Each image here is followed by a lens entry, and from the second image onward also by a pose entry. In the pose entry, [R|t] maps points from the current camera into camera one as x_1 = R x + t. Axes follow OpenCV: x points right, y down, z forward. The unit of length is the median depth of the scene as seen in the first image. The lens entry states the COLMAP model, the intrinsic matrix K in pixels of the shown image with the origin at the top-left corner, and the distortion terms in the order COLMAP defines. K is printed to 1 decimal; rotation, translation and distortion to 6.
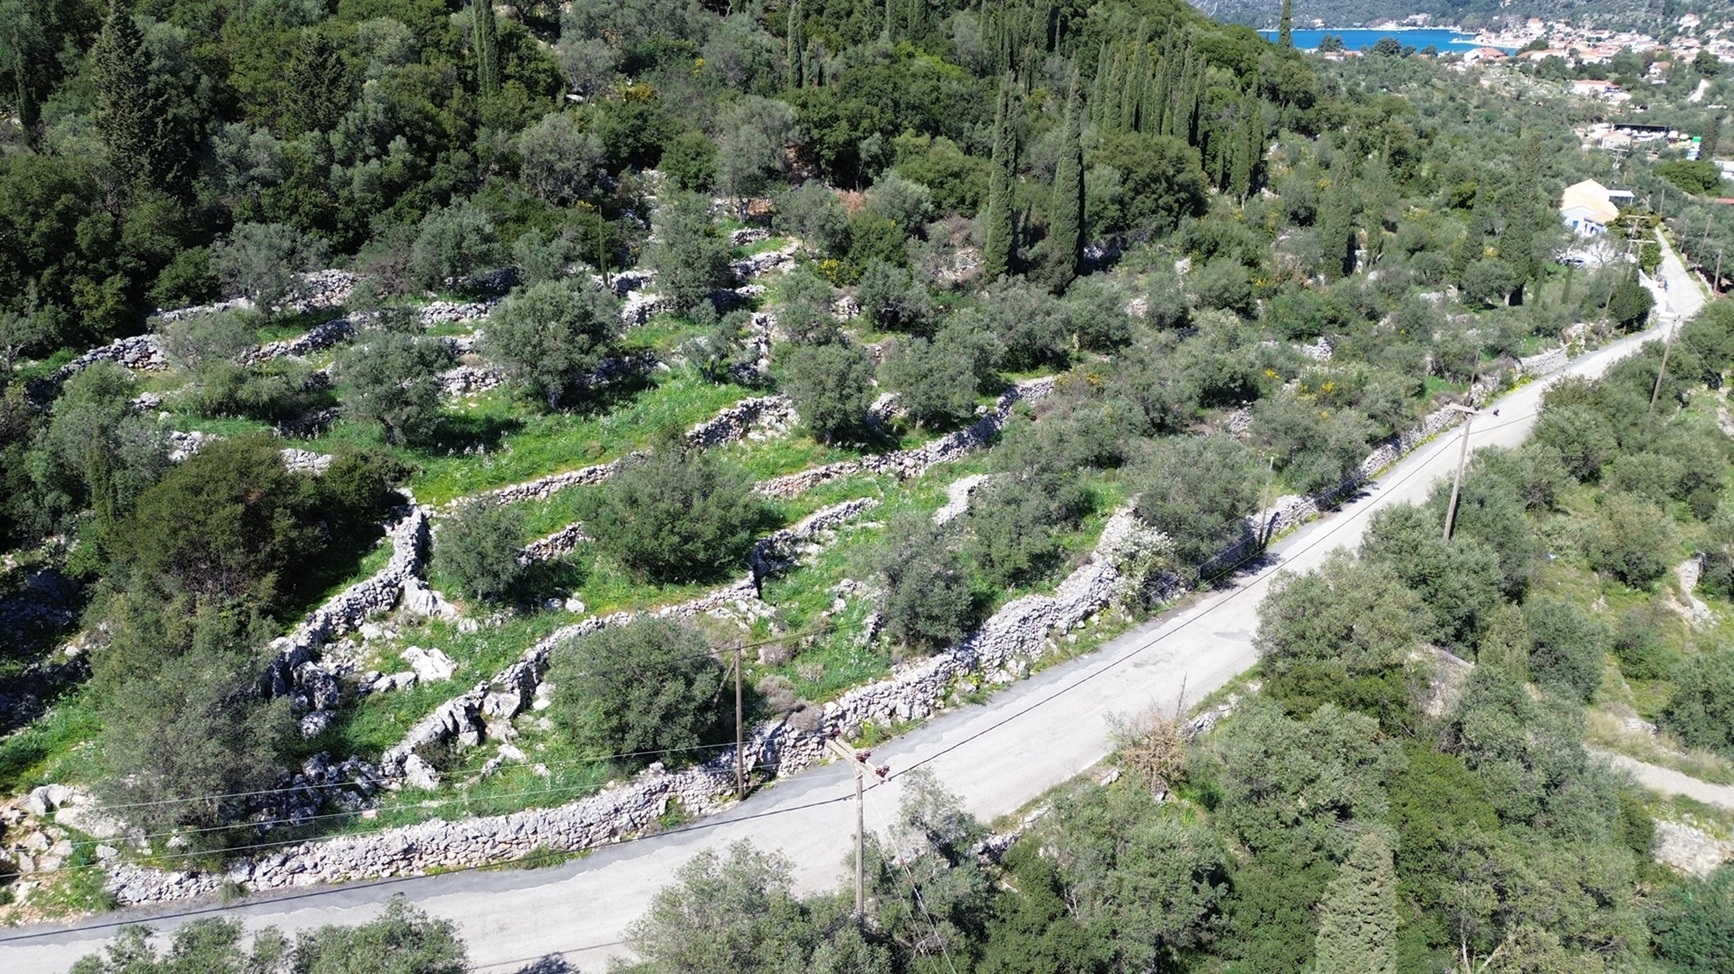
lens RADIAL K [[1341.8, 0, 863.9], [0, 1341.8, 499.6], [0, 0, 1]] dist [0.077393, -0.069742]
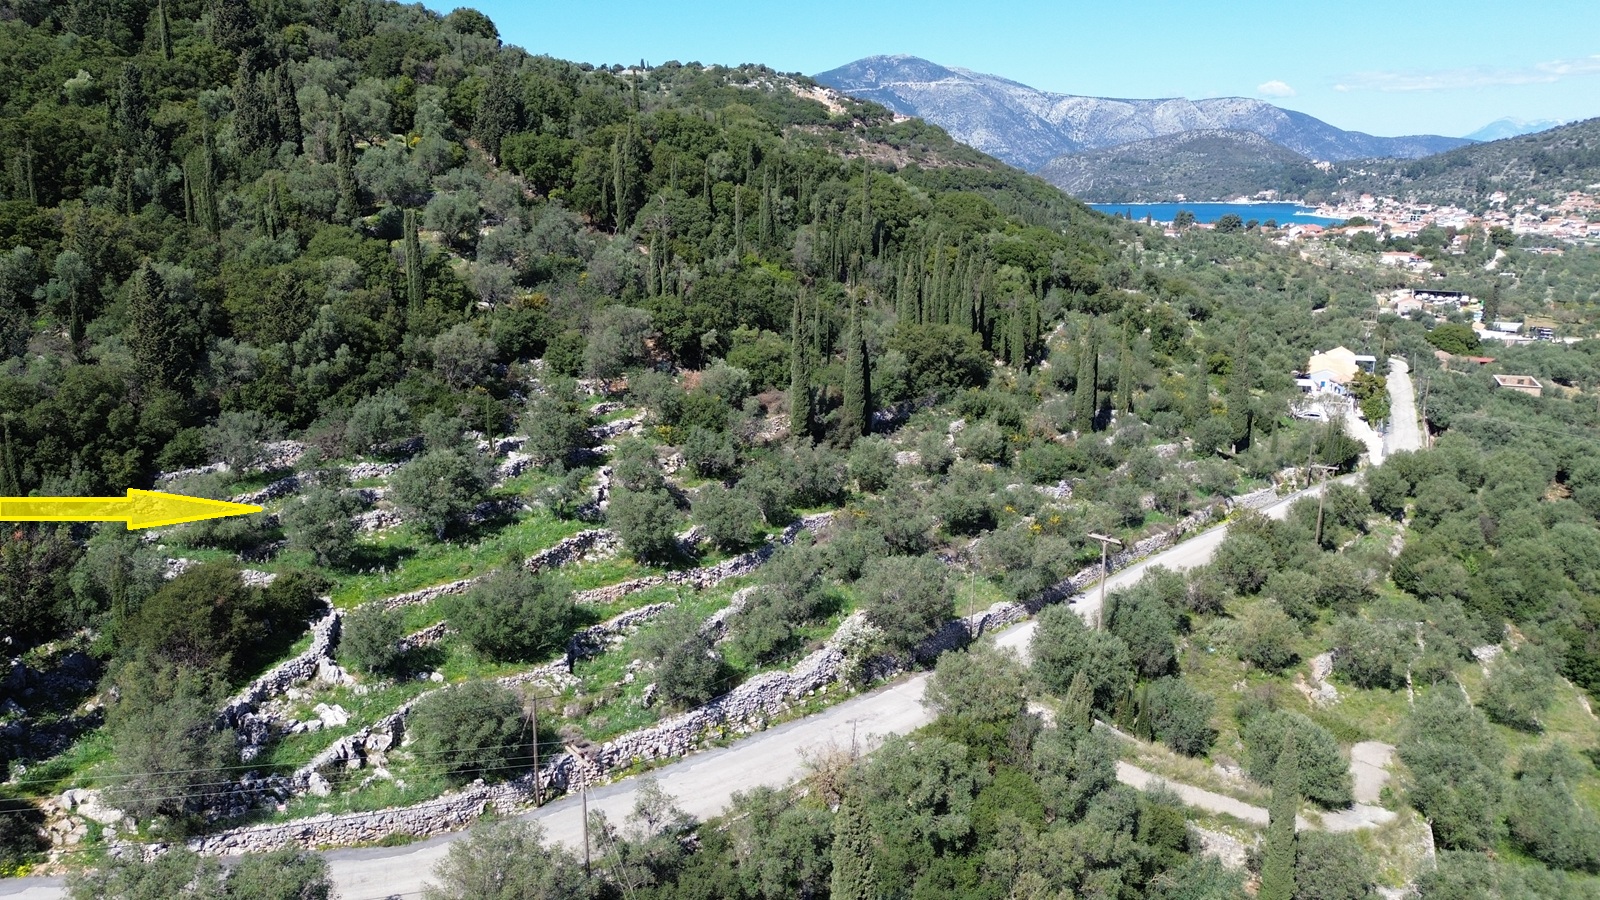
lens RADIAL K [[1238.1, 0, 808.4], [0, 1238.1, 439.2], [0, 0, 1]] dist [0.077393, -0.069742]
pose [[0.999921, -0.001363, 0.012470, 0.120895], [0.003111, 0.989975, -0.141206, 0.011780], [-0.012153, 0.141233, 0.989902, -0.267370]]
